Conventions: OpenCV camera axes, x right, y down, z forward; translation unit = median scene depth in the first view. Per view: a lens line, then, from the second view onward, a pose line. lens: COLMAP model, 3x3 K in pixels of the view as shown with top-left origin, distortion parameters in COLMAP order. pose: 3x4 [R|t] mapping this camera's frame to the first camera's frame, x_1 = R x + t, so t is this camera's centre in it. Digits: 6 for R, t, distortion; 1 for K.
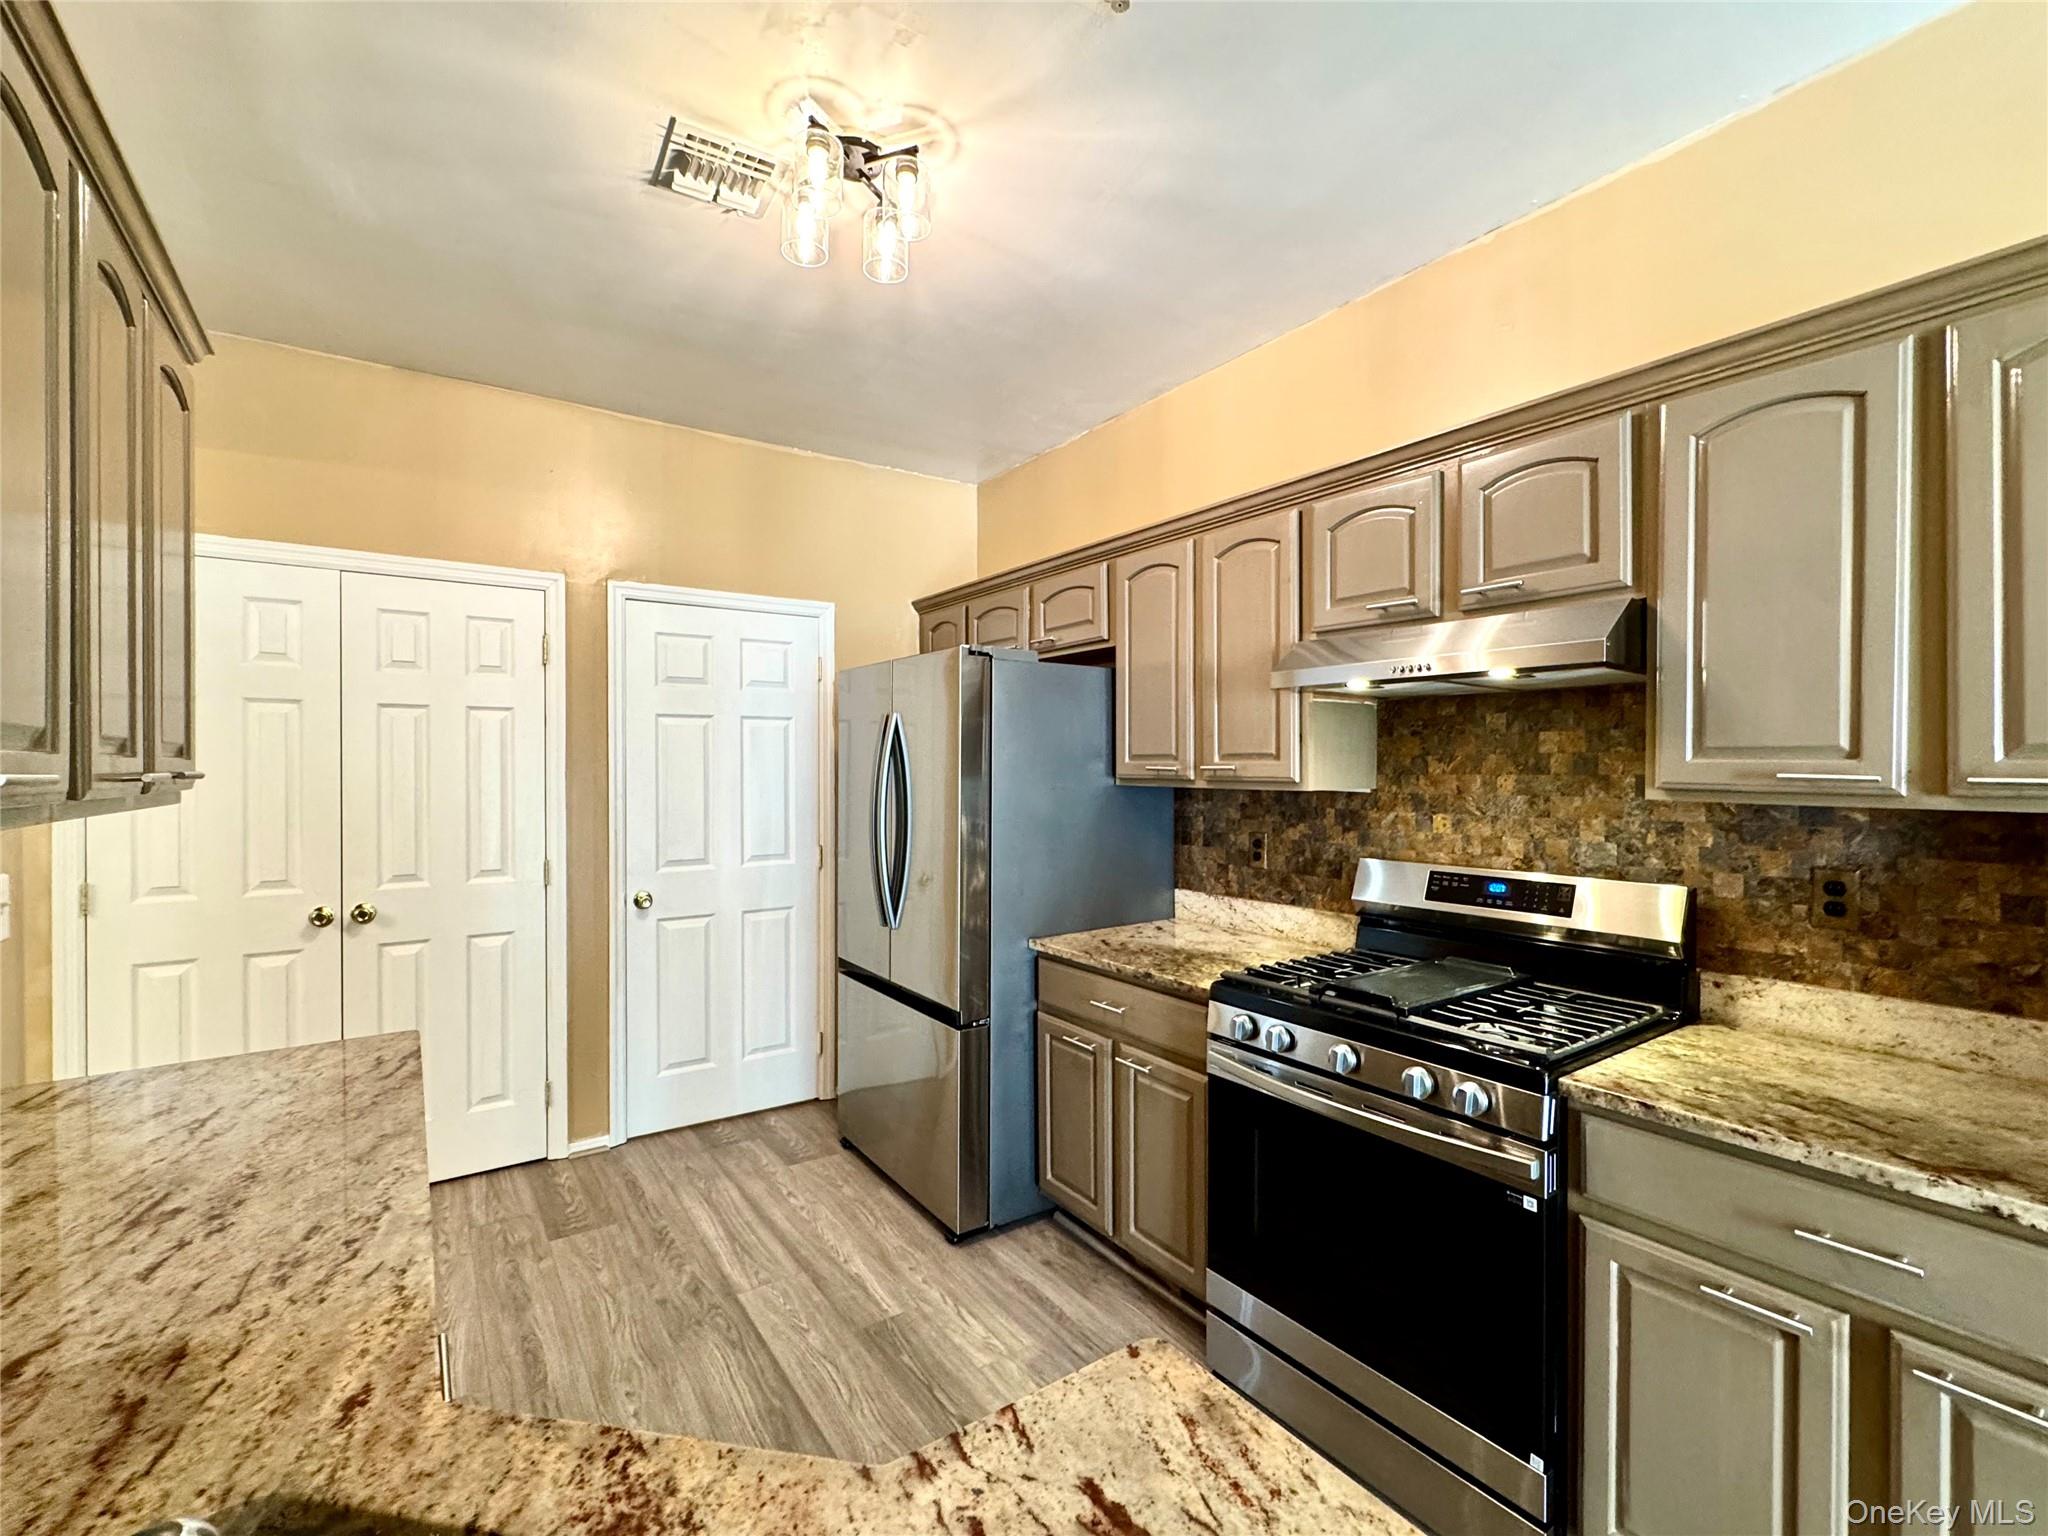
lens RADIAL K [[891.2, 0, 1026.3], [0, 891.2, 770.5], [0, 0, 1]] dist [-0.002838, -0.000413]
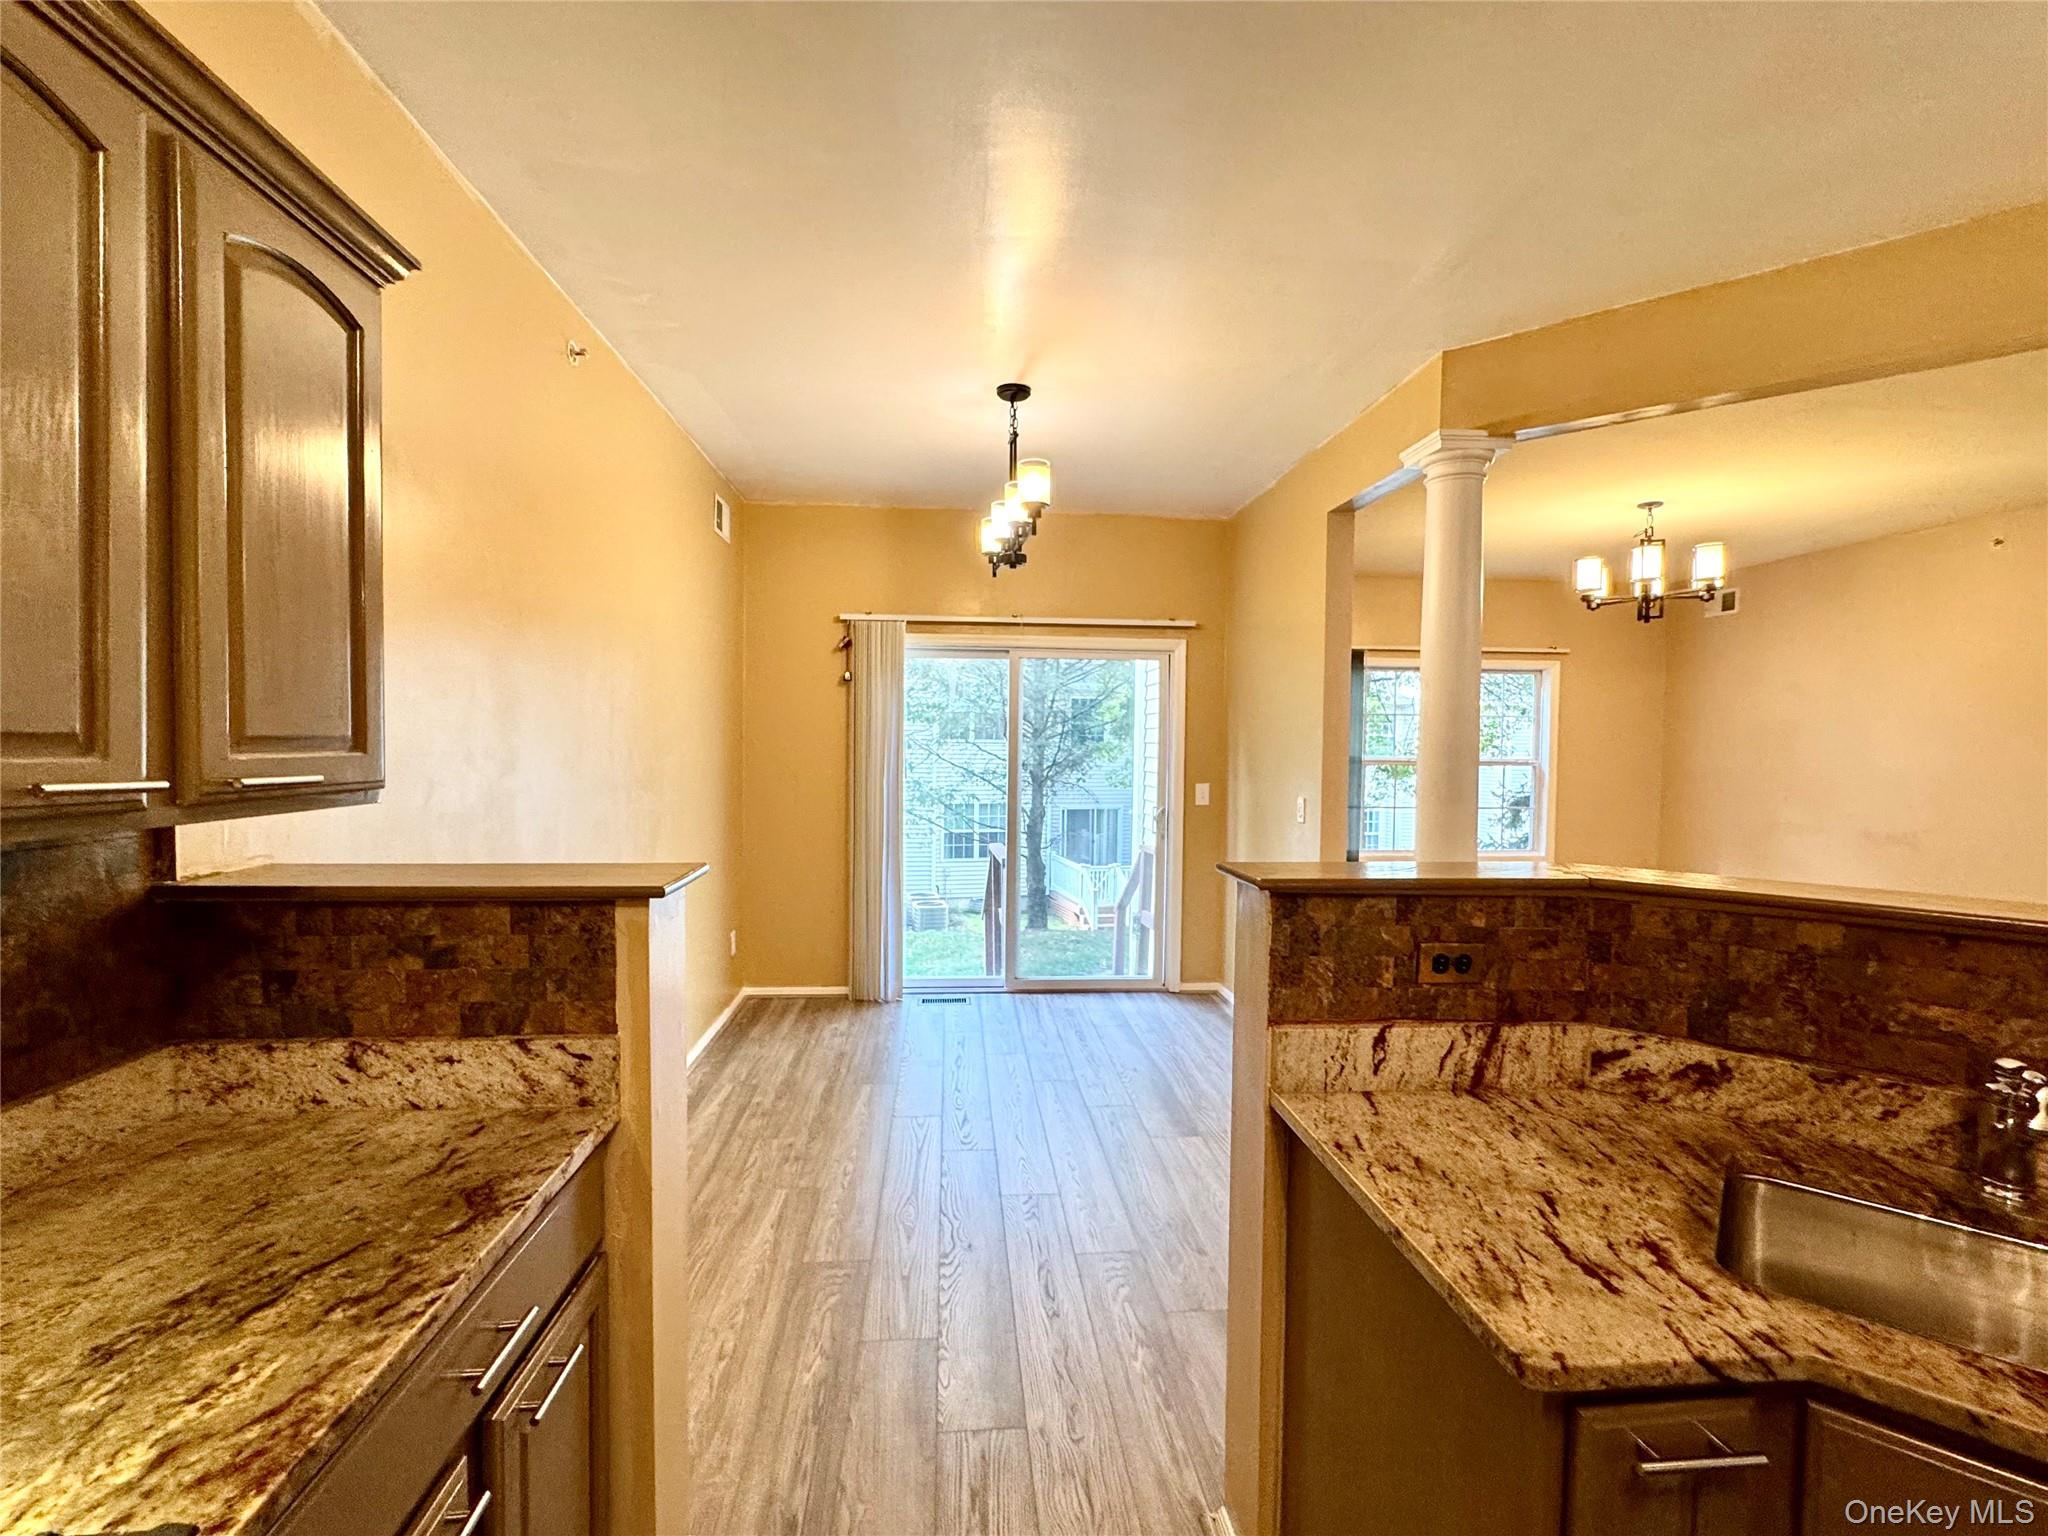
lens RADIAL K [[891.2, 0, 1026.3], [0, 891.2, 770.5], [0, 0, 1]] dist [-0.002838, -0.000413]
pose [[-0.867502, -0.024429, 0.496834, 0.060152], [-0.007458, 0.999320, 0.036114, -0.019544], [-0.497379, 0.027623, -0.867094, 0.812988]]
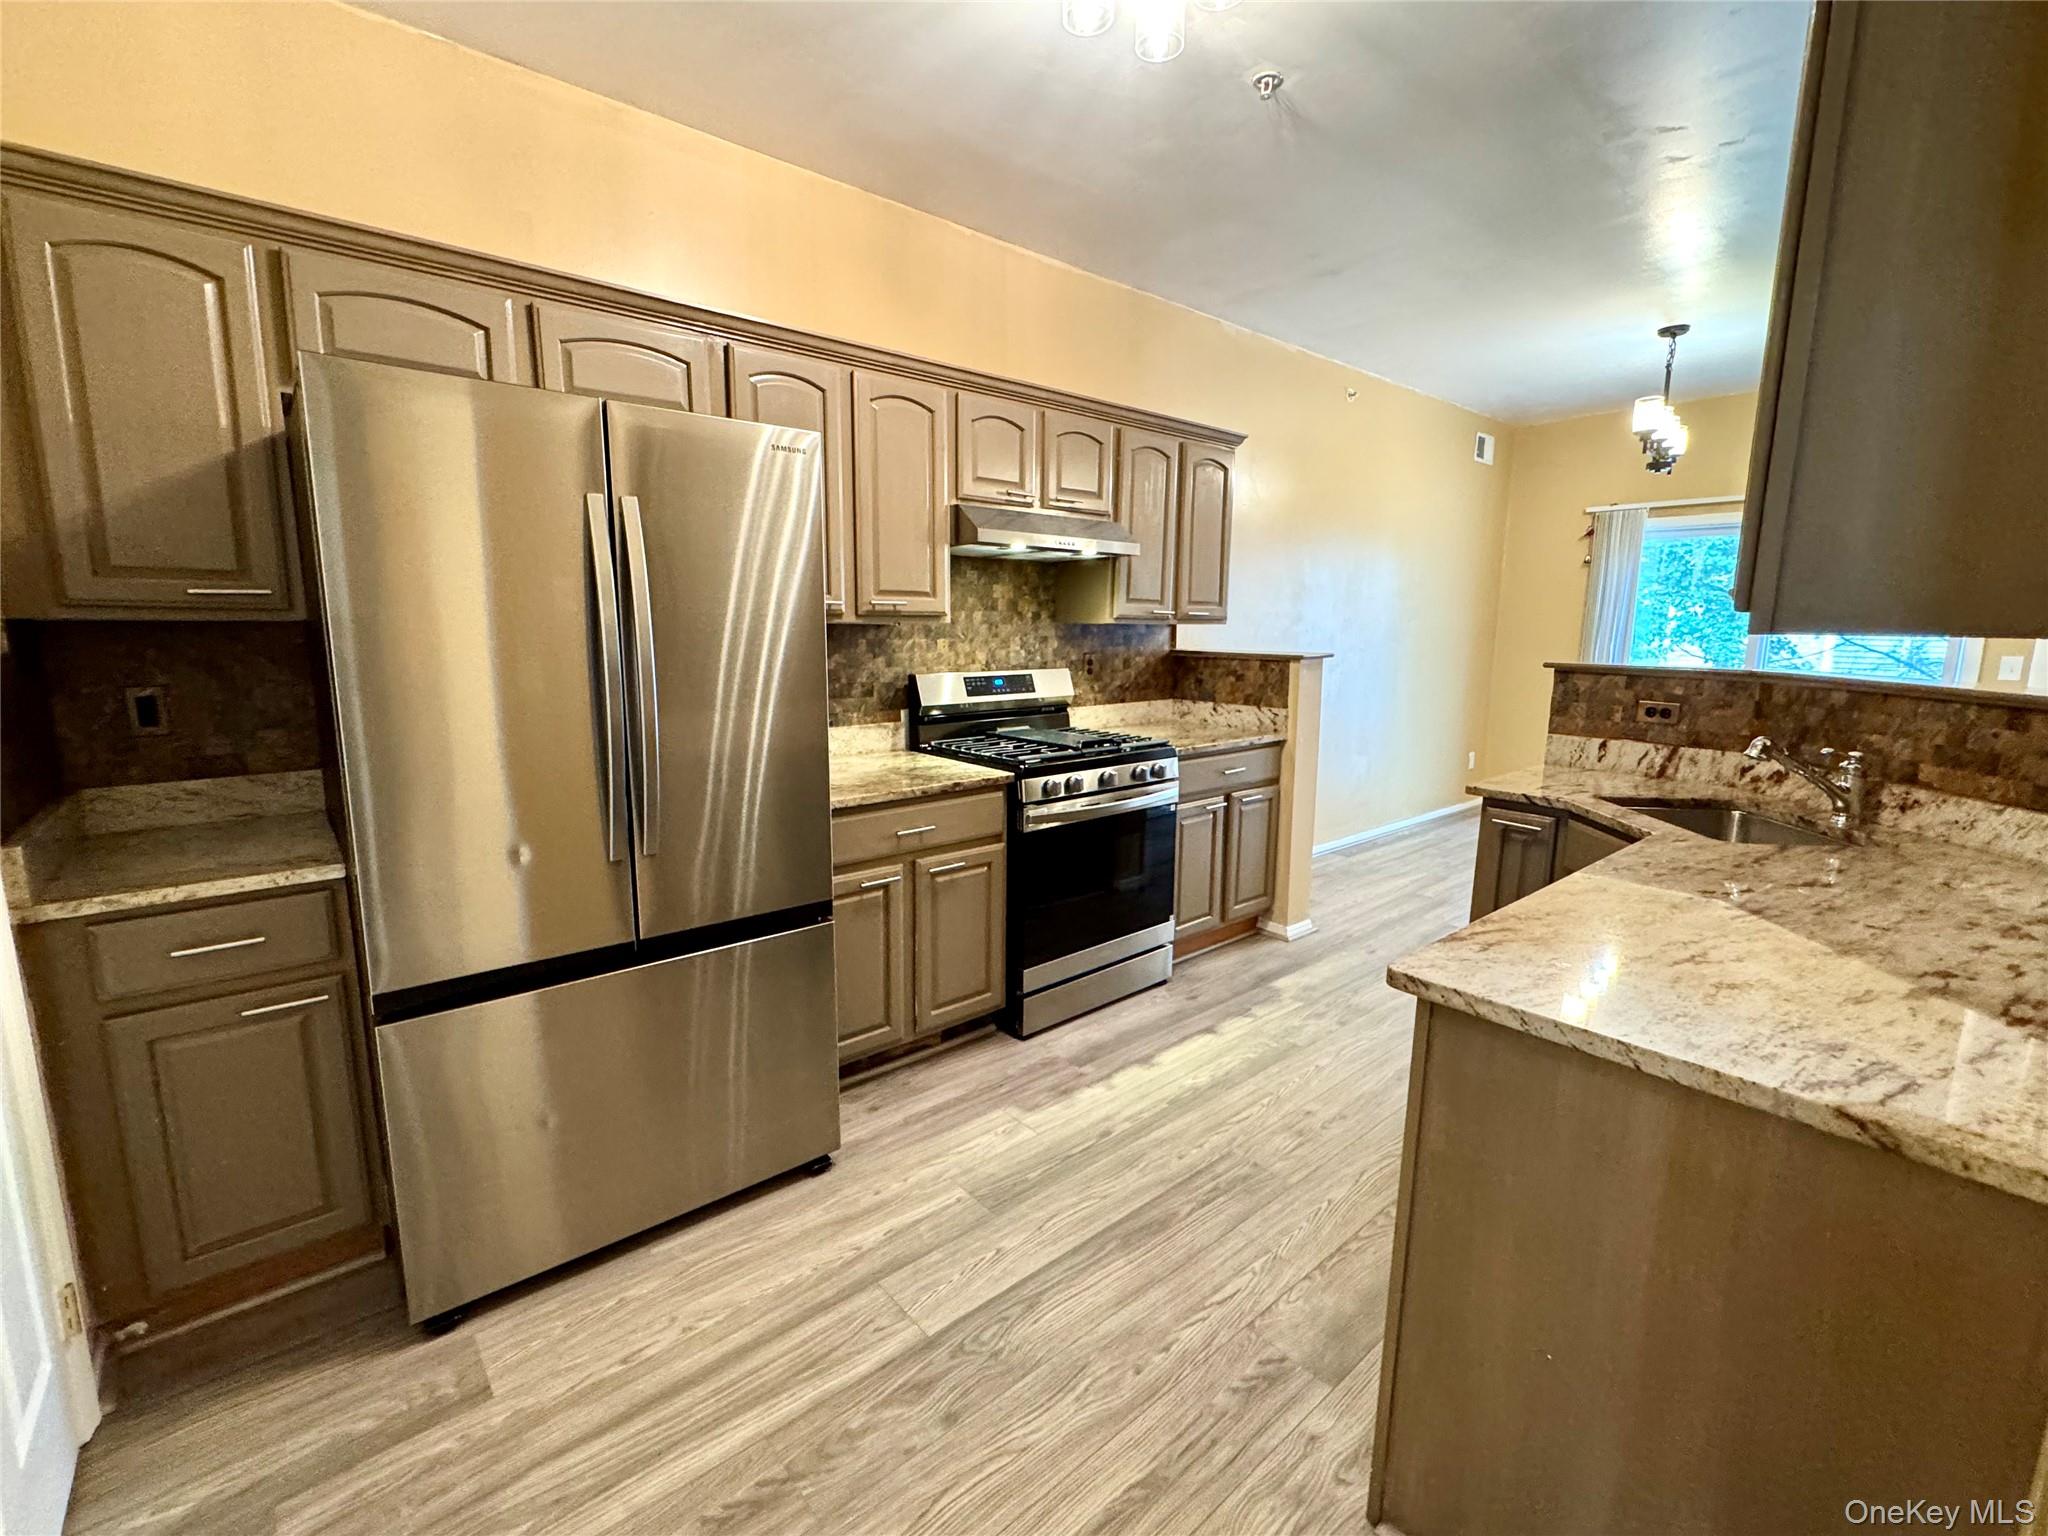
lens RADIAL K [[891.2, 0, 1026.3], [0, 891.2, 770.5], [0, 0, 1]] dist [-0.002838, -0.000413]
pose [[-0.105339, -0.165530, 0.980563, -1.087597], [-0.002986, 0.986097, 0.166143, 0.021386], [-0.994432, 0.014573, -0.104369, 1.119745]]
